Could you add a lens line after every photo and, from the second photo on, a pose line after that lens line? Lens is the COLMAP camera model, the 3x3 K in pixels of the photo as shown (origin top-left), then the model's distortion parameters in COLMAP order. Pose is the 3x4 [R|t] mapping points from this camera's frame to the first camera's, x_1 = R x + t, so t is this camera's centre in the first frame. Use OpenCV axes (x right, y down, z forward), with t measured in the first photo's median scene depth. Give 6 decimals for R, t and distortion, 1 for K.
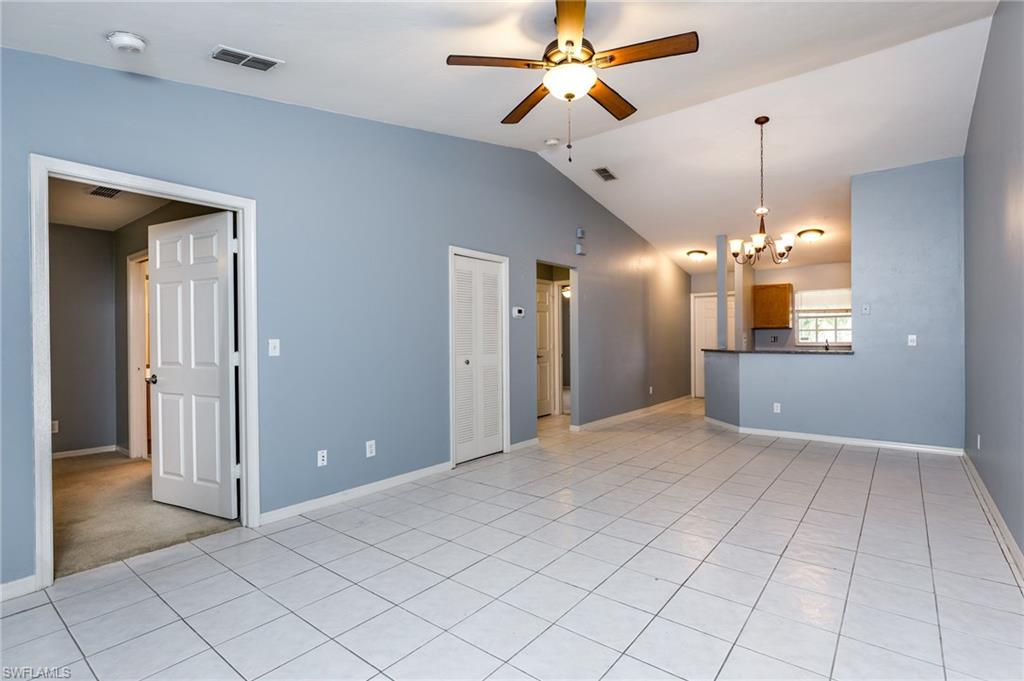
lens RADIAL K [[496.3, 0, 511.6], [0, 496.3, 339.1], [0, 0, 1]] dist [0.000587, -0.000194]
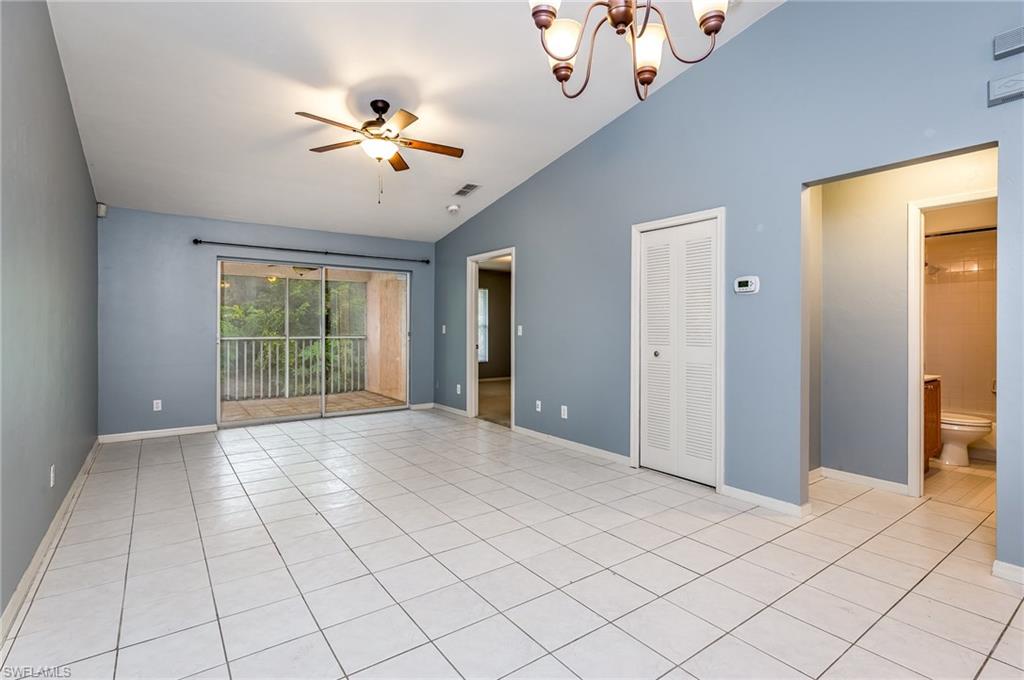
lens RADIAL K [[496.3, 0, 515.9], [0, 496.3, 329.2], [0, 0, 1]] dist [0.000587, -0.000194]
pose [[-0.266862, 0.009187, -0.963691, 0.943066], [-0.002808, 0.999943, 0.010310, -0.004107], [0.963731, 0.005458, -0.266821, 1.186426]]
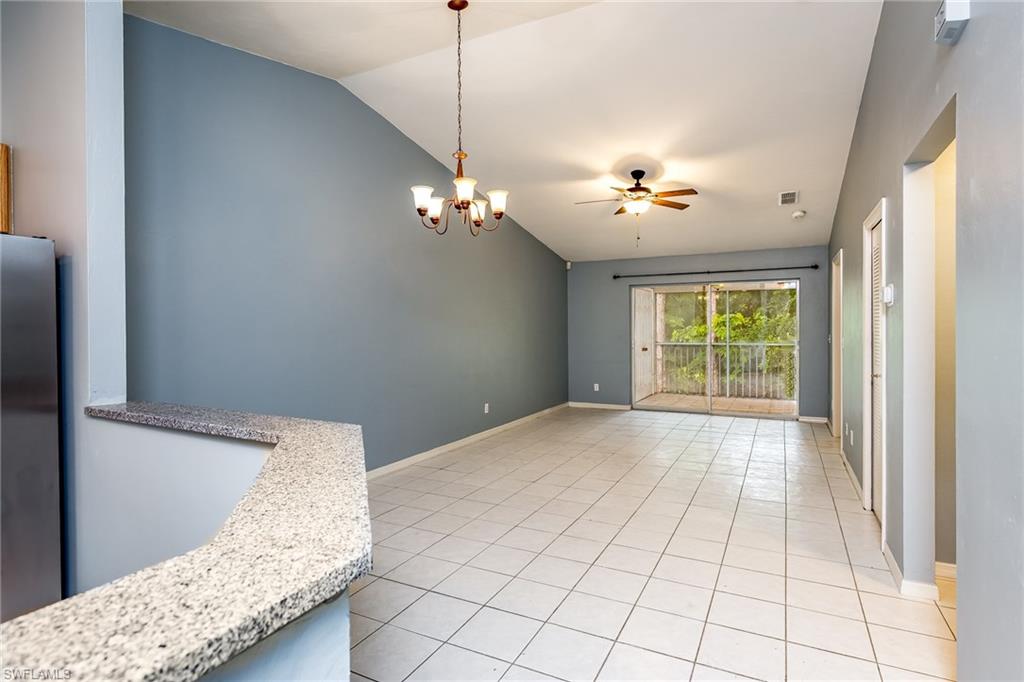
lens RADIAL K [[523.2, 0, 511.3], [0, 523.2, 339.8], [0, 0, 1]] dist [0.001967, 0.000113]
pose [[-0.981170, 0.017827, -0.192320, 0.666099], [0.013333, 0.999608, 0.024638, -0.037020], [0.192683, 0.021610, -0.981023, 1.950555]]
